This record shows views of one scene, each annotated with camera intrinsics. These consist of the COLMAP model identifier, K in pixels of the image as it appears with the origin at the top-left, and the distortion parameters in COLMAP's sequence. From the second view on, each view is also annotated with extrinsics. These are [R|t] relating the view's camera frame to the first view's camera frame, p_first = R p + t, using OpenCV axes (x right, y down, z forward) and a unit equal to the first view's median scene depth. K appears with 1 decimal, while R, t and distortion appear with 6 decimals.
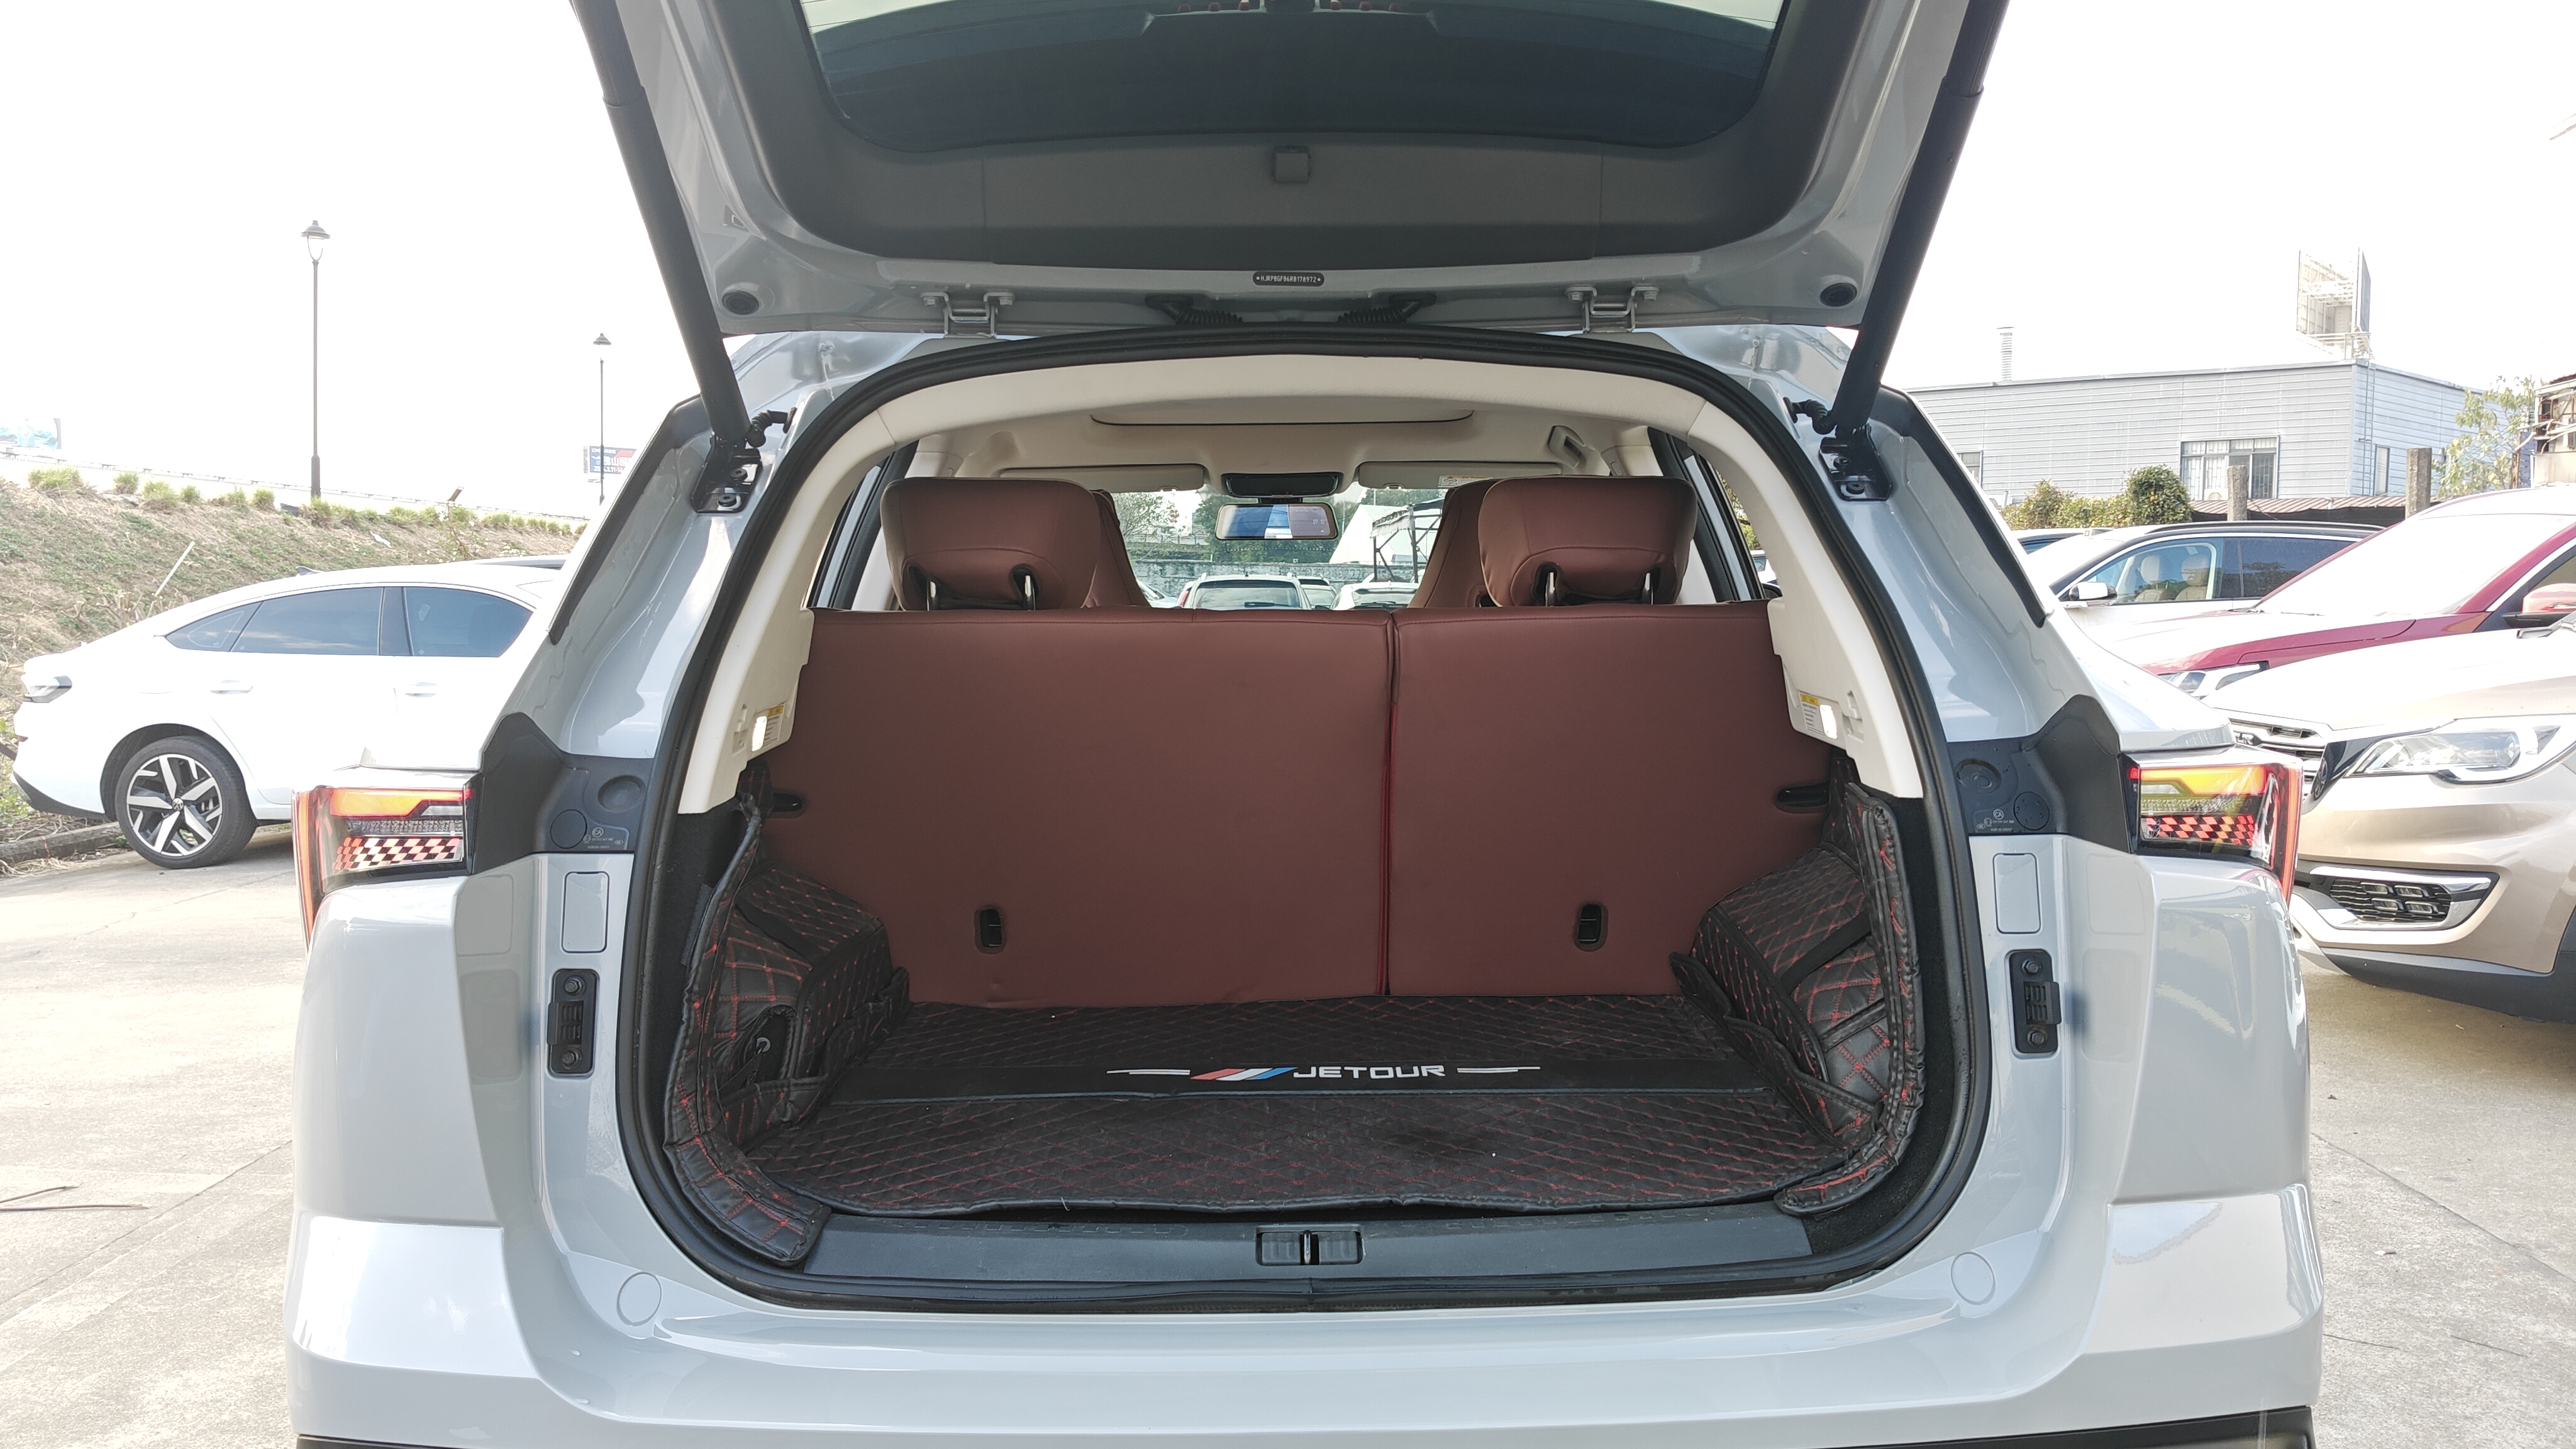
lens RADIAL K [[2127.6, 0, 1288.0], [0, 2127.6, 724.5], [0, 0, 1]] dist [-0.003535, -0.007622]
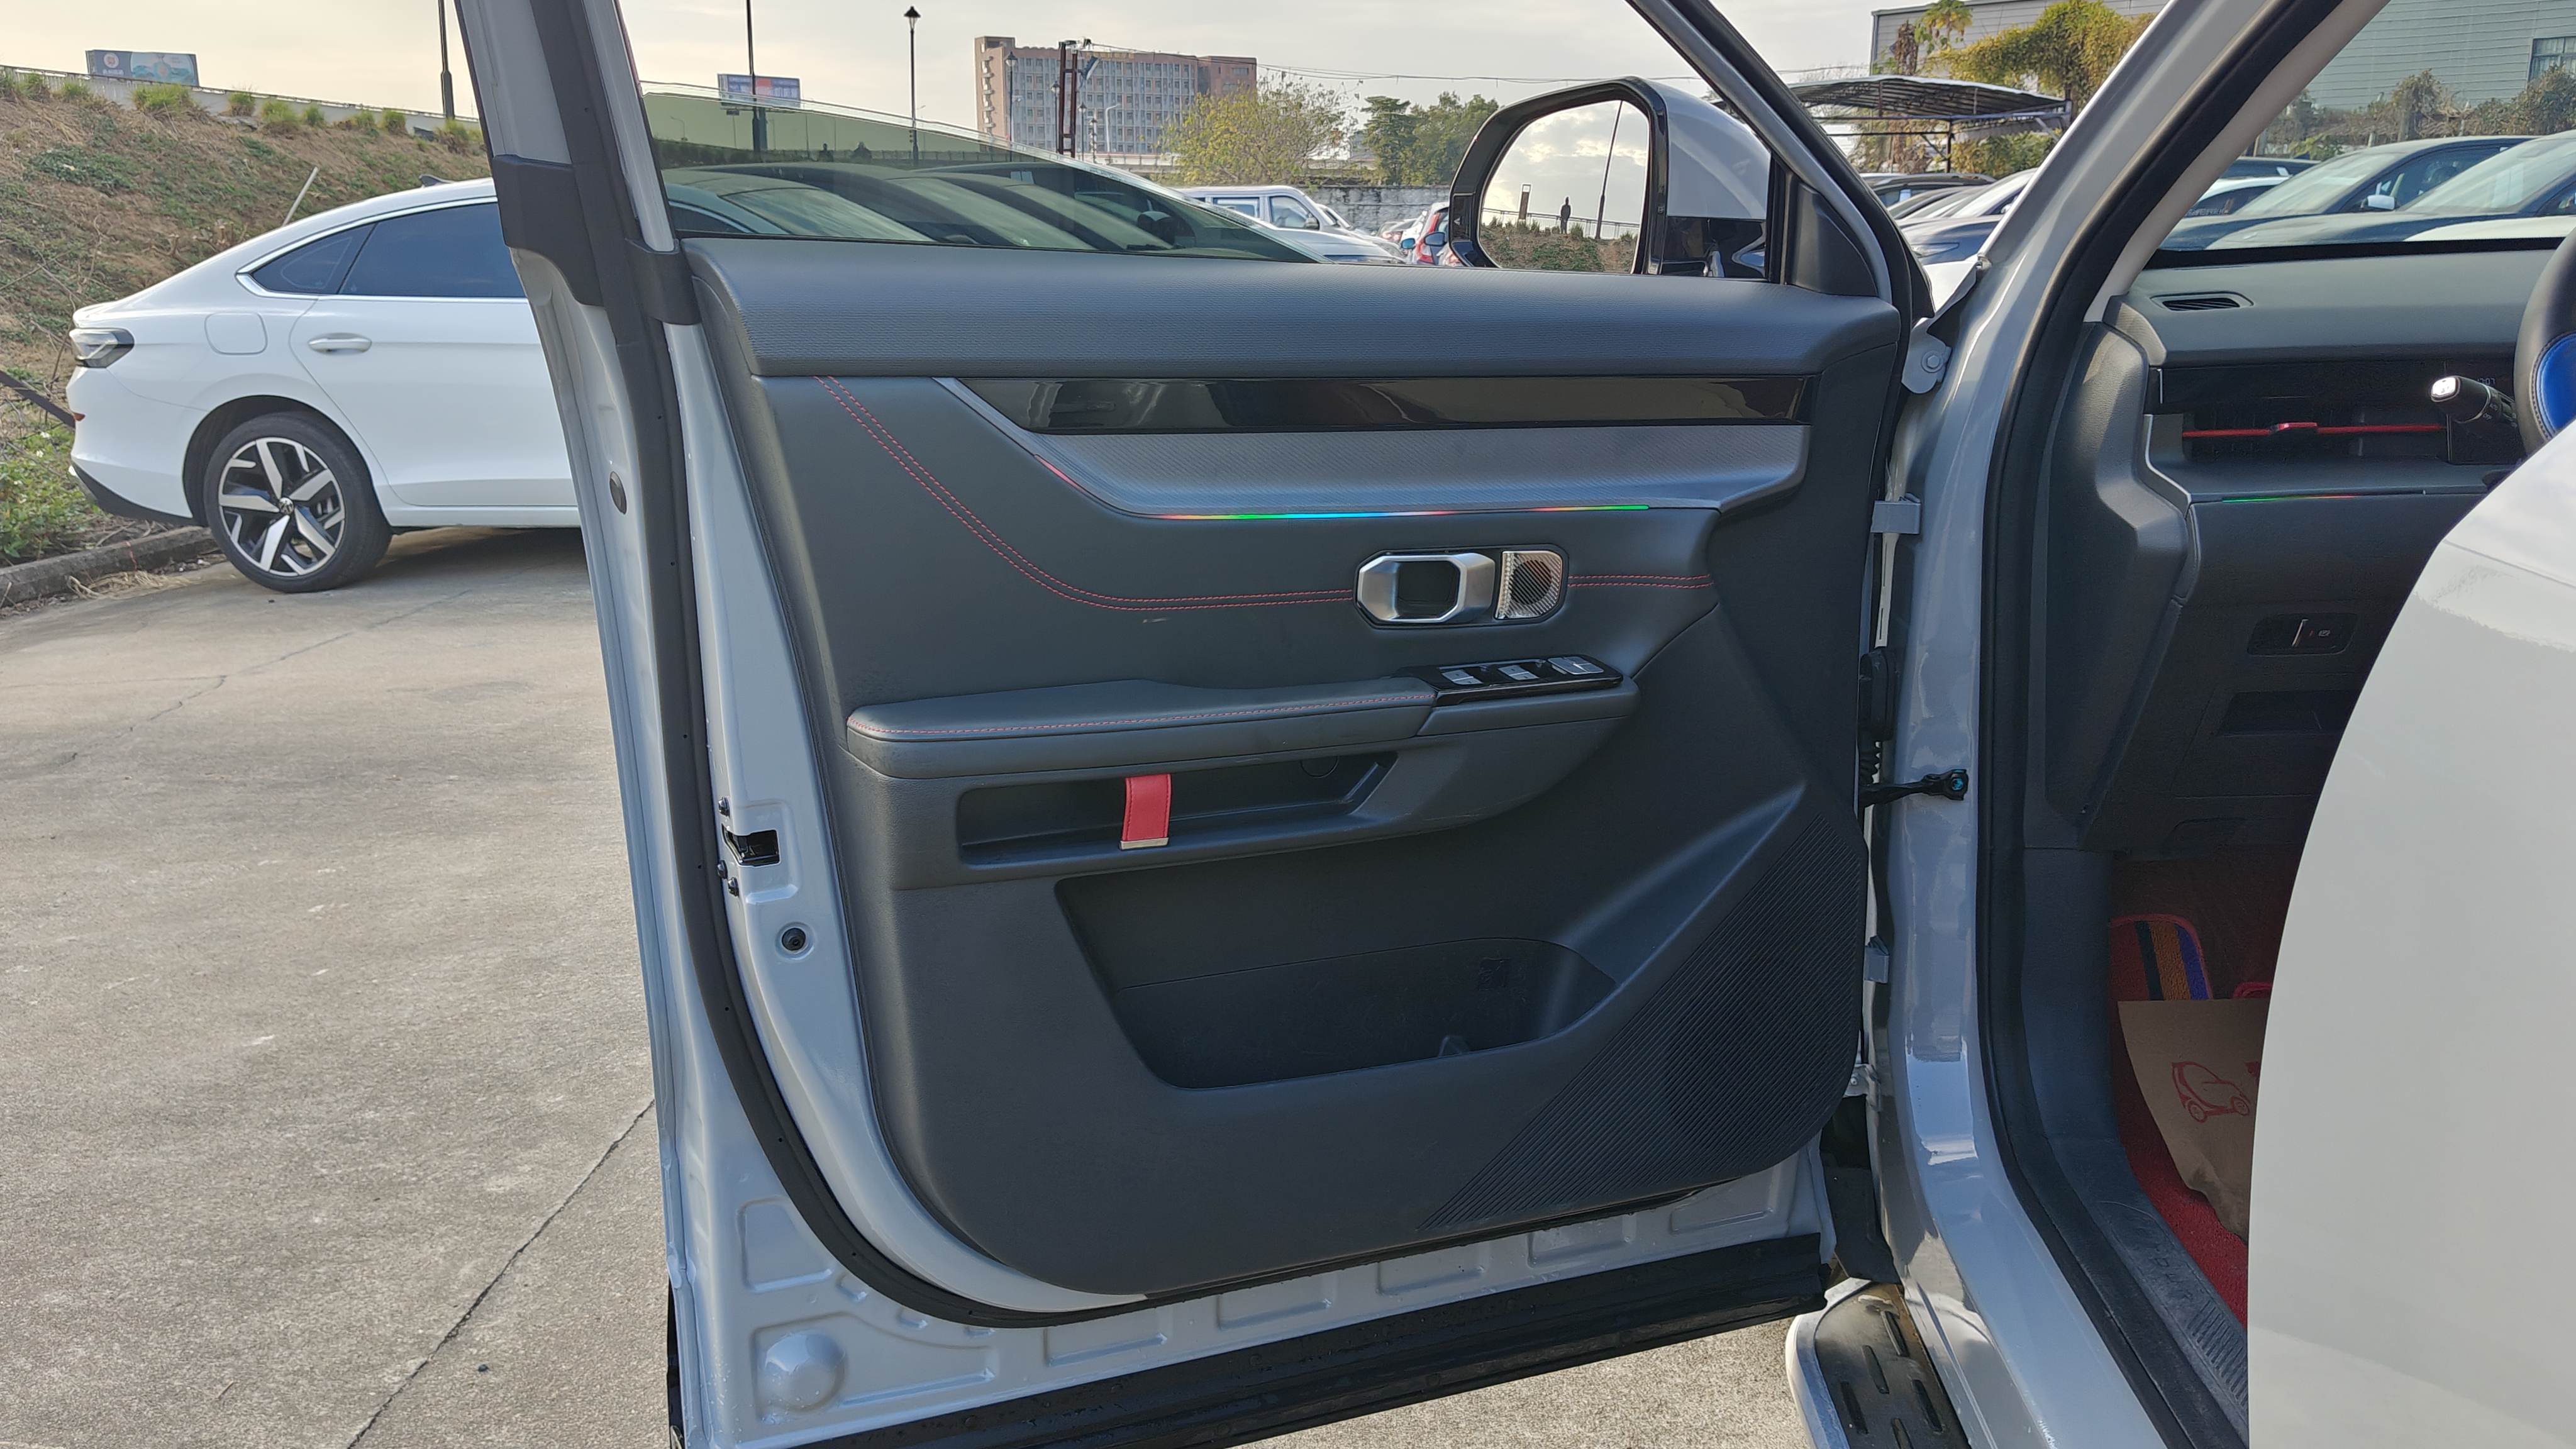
lens RADIAL K [[2127.6, 0, 1288.0], [0, 2127.6, 724.5], [0, 0, 1]] dist [-0.003535, -0.007622]
pose [[0.997722, 0.004184, -0.067335, -0.124231], [0.007213, 0.985739, 0.168127, -0.009203], [0.067078, -0.168229, 0.983463, 0.282497]]
